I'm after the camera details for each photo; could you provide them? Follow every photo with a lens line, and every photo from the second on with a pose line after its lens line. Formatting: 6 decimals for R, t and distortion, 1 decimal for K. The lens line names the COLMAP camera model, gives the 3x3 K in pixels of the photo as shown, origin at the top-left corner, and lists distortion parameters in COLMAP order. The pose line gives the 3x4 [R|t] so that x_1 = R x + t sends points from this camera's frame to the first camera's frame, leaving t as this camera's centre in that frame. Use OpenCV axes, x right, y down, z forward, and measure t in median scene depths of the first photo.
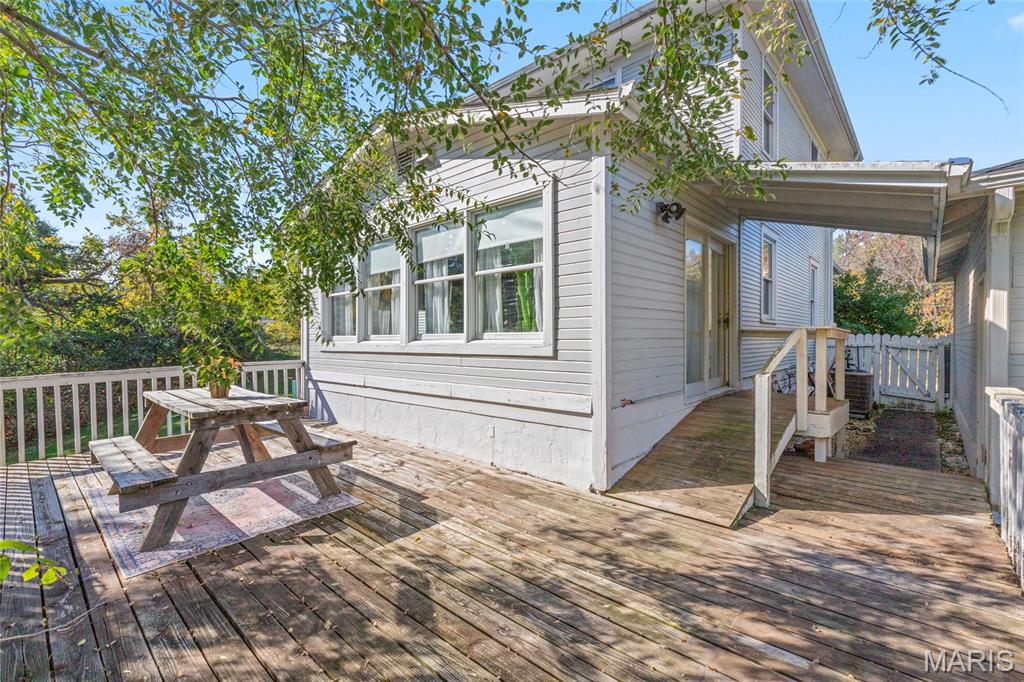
lens RADIAL K [[459.1, 0, 513.9], [0, 459.1, 342.3], [0, 0, 1]] dist [-0.003795, 0.000476]
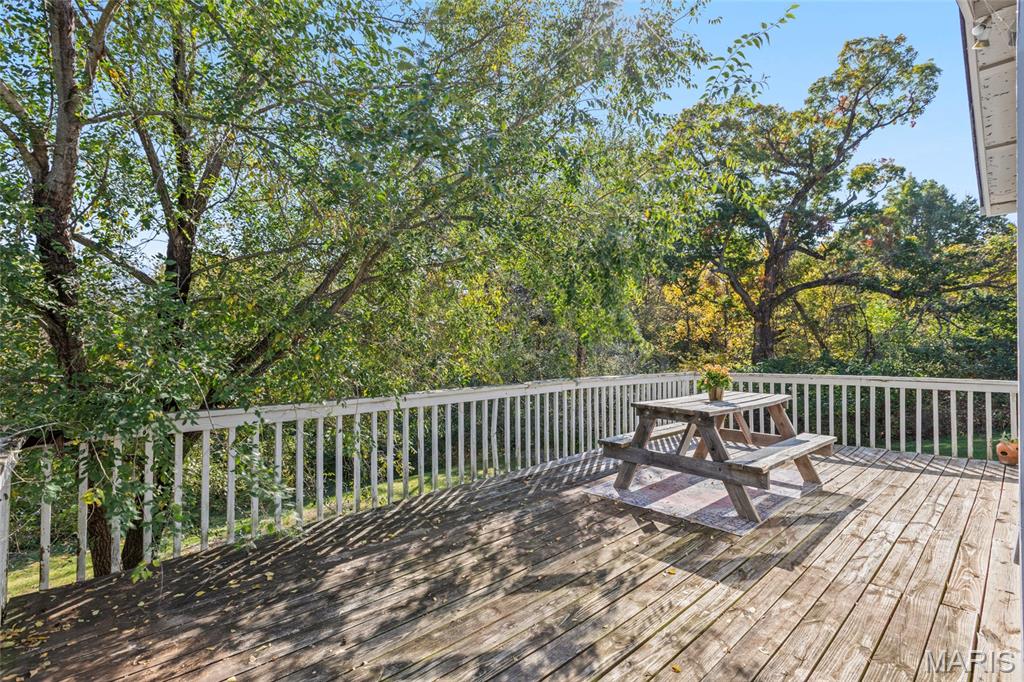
lens RADIAL K [[459.1, 0, 514.0], [0, 459.1, 340.2], [0, 0, 1]] dist [-0.003795, 0.000476]
pose [[-0.094195, -0.000309, -0.995554, 0.695621], [-0.013716, 0.999905, 0.000987, -0.033025], [0.995459, 0.013748, -0.094190, 0.726117]]
